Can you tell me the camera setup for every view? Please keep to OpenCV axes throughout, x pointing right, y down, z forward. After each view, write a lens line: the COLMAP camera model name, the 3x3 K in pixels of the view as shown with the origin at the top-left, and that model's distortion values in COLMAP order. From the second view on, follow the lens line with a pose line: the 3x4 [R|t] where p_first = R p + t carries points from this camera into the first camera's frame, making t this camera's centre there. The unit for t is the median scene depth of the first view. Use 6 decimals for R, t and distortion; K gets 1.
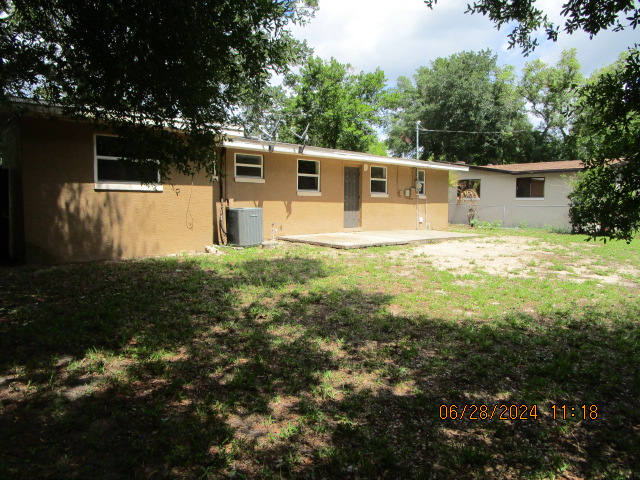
lens RADIAL K [[457.0, 0, 320.6], [0, 457.0, 240.3], [0, 0, 1]] dist [0.006978, -0.000607]
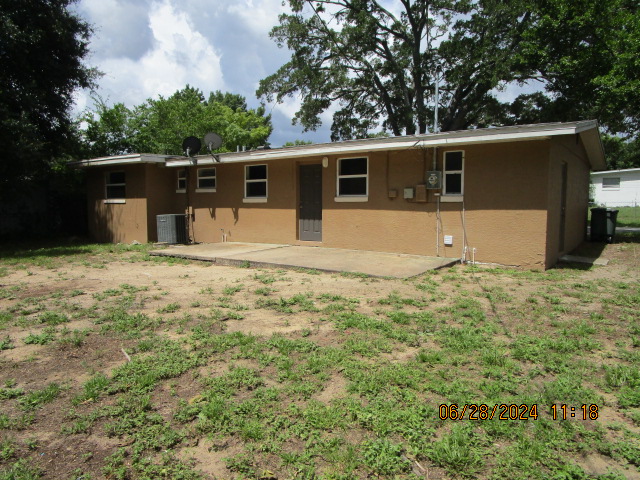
lens RADIAL K [[457.0, 0, 320.0], [0, 457.0, 239.9], [0, 0, 1]] dist [0.006978, -0.000607]
pose [[0.215162, 0.047873, -0.975404, 0.857038], [-0.086370, 0.995817, 0.029823, -0.055234], [0.972752, 0.077828, 0.218397, 0.852114]]
